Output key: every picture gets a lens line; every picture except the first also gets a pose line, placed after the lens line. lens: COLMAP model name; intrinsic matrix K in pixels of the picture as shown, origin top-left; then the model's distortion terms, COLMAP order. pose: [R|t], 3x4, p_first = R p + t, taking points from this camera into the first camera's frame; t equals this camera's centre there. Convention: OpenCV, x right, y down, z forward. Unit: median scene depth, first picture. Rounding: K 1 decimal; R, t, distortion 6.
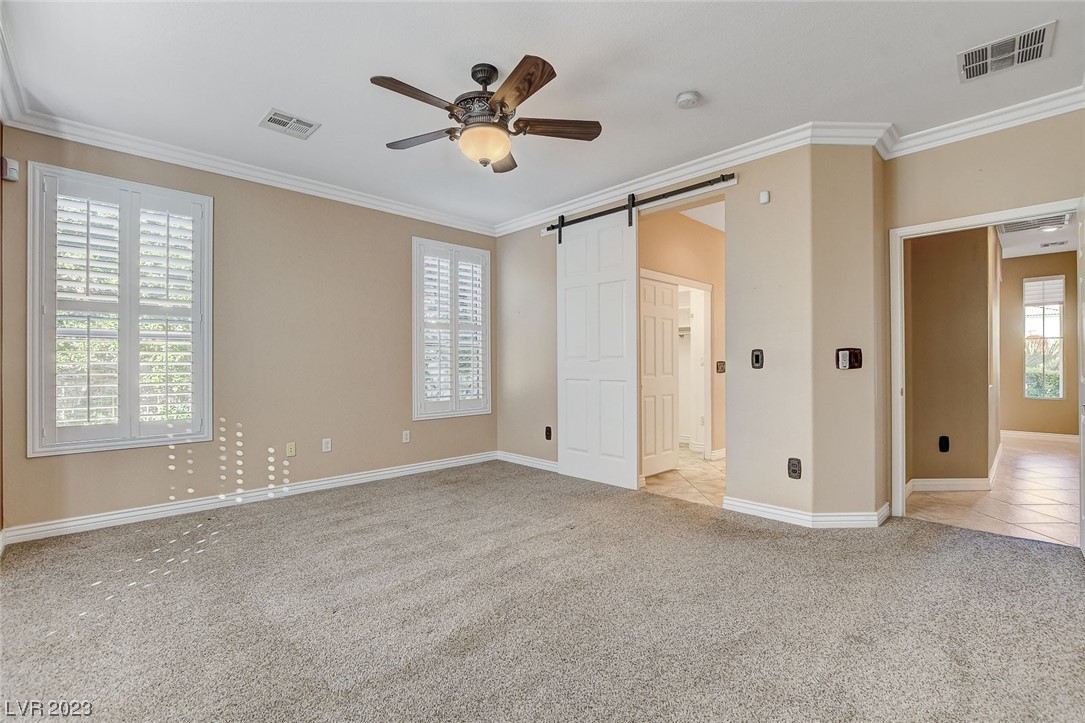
lens RADIAL K [[475.6, 0, 542.5], [0, 475.6, 361.5], [0, 0, 1]] dist [0.021068, 0.000229]
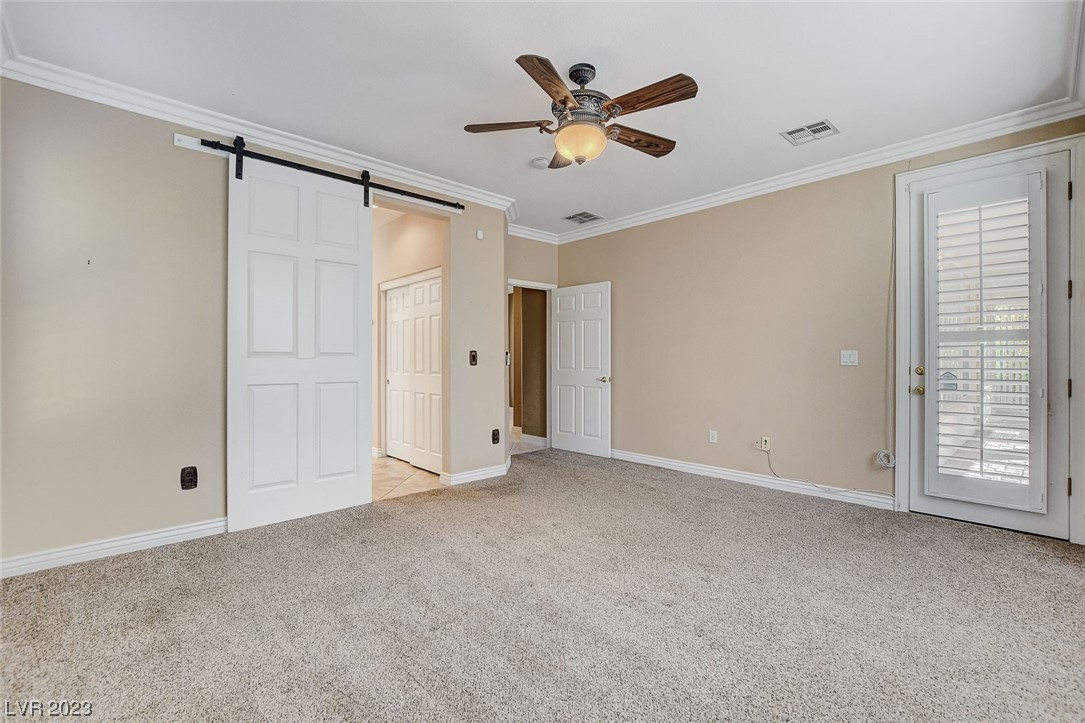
lens RADIAL K [[469.7, 0, 542.5], [0, 469.7, 361.5], [0, 0, 1]] dist [-0.000595, -0.000038]
pose [[0.052928, -0.002768, 0.998595, -0.675147], [-0.004658, 0.999985, 0.003019, -0.001294], [-0.998587, -0.004811, 0.052914, 0.633431]]
